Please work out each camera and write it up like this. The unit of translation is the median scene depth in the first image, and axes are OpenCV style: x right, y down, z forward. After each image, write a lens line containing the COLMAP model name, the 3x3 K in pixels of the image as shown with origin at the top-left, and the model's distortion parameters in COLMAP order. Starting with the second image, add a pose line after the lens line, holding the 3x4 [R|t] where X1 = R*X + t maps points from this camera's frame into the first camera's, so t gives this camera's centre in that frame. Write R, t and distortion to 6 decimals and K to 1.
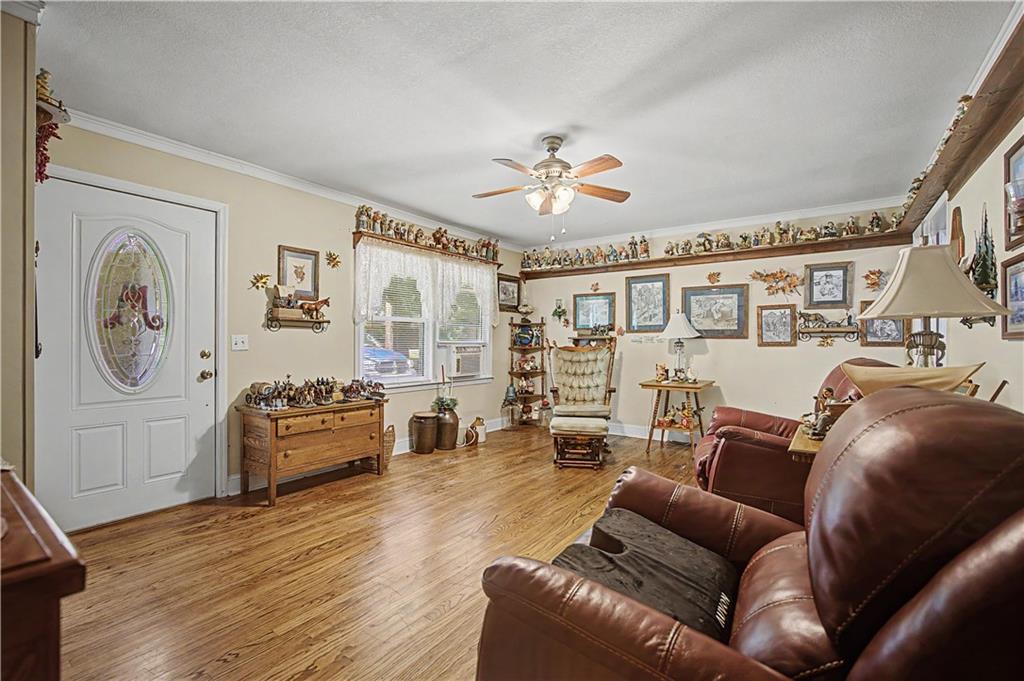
lens RADIAL K [[442.2, 0, 511.5], [0, 442.2, 338.6], [0, 0, 1]] dist [-0.039141, 0.020138]
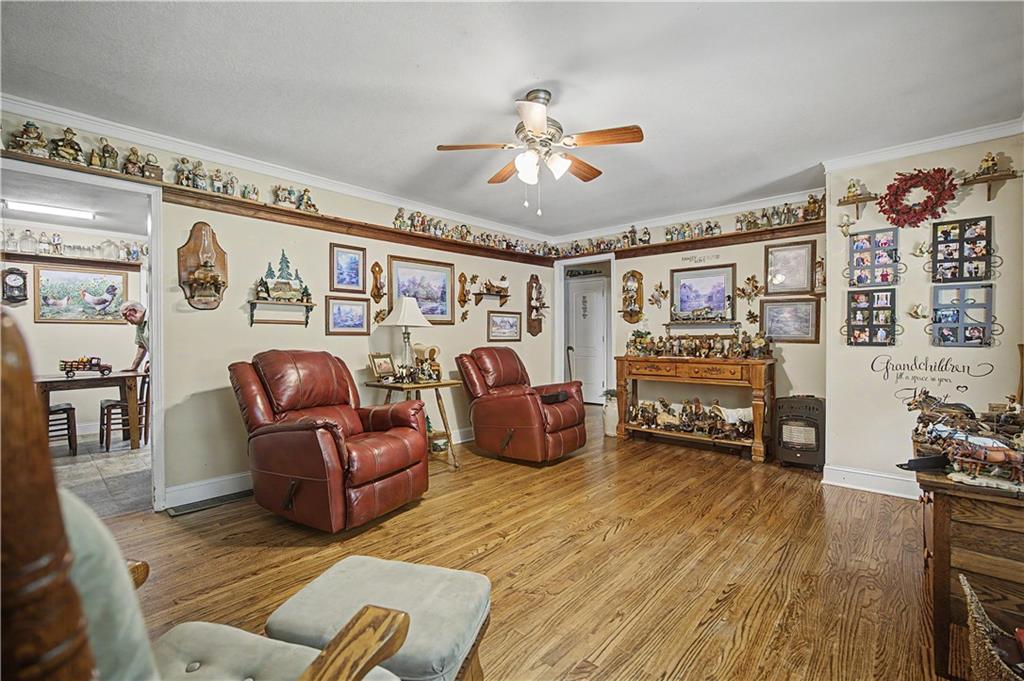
lens RADIAL K [[448.4, 0, 502.2], [0, 448.4, 344.9], [0, 0, 1]] dist [-0.016365, 0.006578]
pose [[-0.988751, -0.003221, 0.149537, 0.020961], [-0.002113, 0.999969, 0.007565, 0.011006], [-0.149556, 0.007164, -0.988727, 1.121347]]
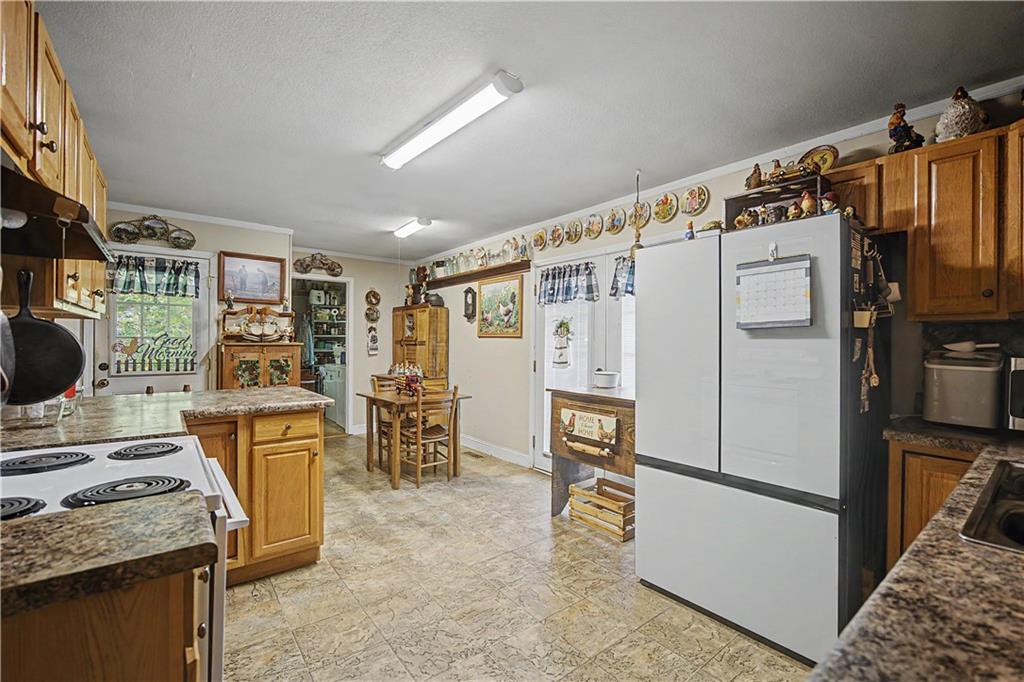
lens RADIAL K [[442.2, 0, 511.5], [0, 442.2, 339.1], [0, 0, 1]] dist [-0.039141, 0.020138]
pose [[0.274503, 0.000351, 0.961586, 0.244956], [-0.016270, 0.999858, 0.004279, -0.033423], [-0.961449, -0.016819, 0.274470, -0.169390]]
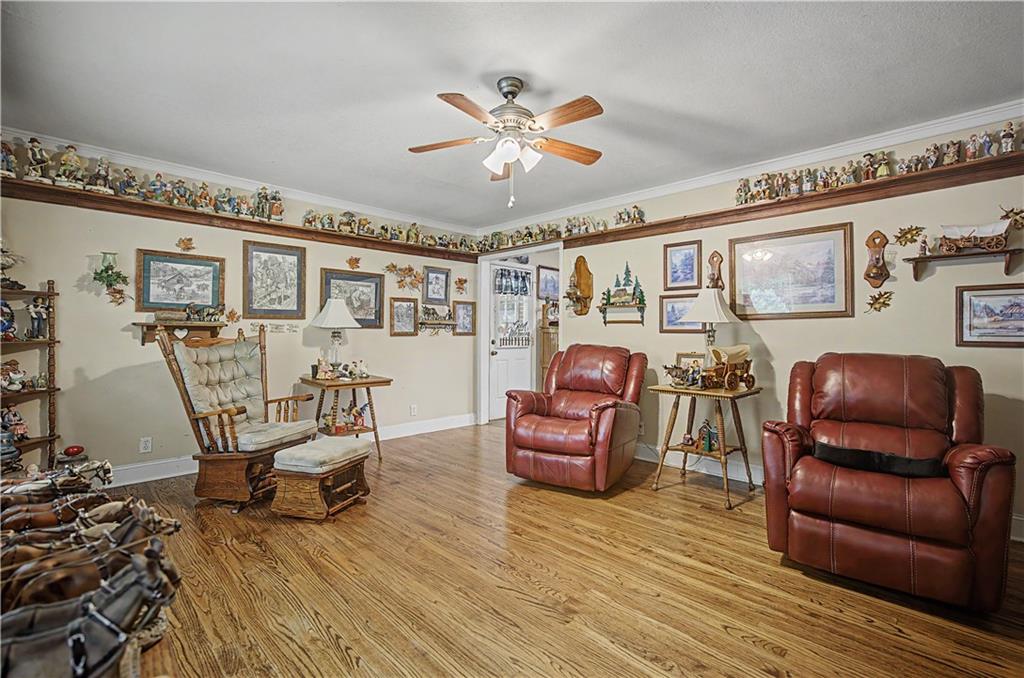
lens RADIAL K [[442.2, 0, 511.5], [0, 442.2, 337.1], [0, 0, 1]] dist [-0.039141, 0.020138]
pose [[0.173337, -0.012510, 0.984783, -0.414621], [-0.014339, 0.999781, 0.015225, 0.000156], [-0.984758, -0.016760, 0.173120, 0.520110]]
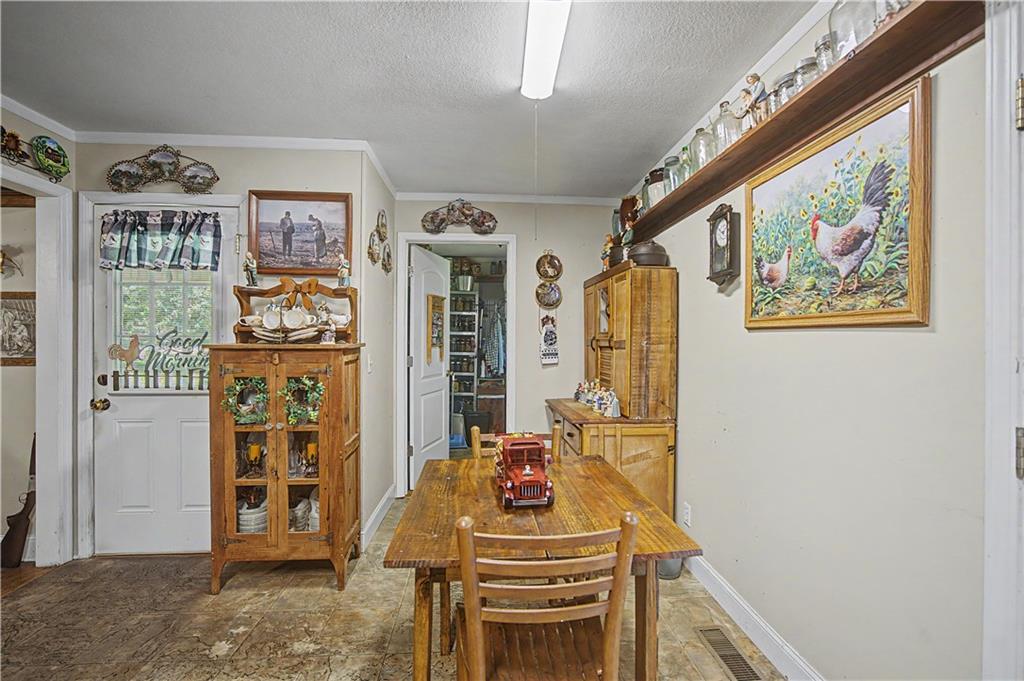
lens RADIAL K [[442.2, 0, 511.5], [0, 442.2, 338.6], [0, 0, 1]] dist [-0.039141, 0.020138]
pose [[0.772279, -0.001988, 0.635281, 0.867026], [-0.006180, 0.999924, 0.010641, -0.026623], [-0.635254, -0.012144, 0.772208, 0.041278]]
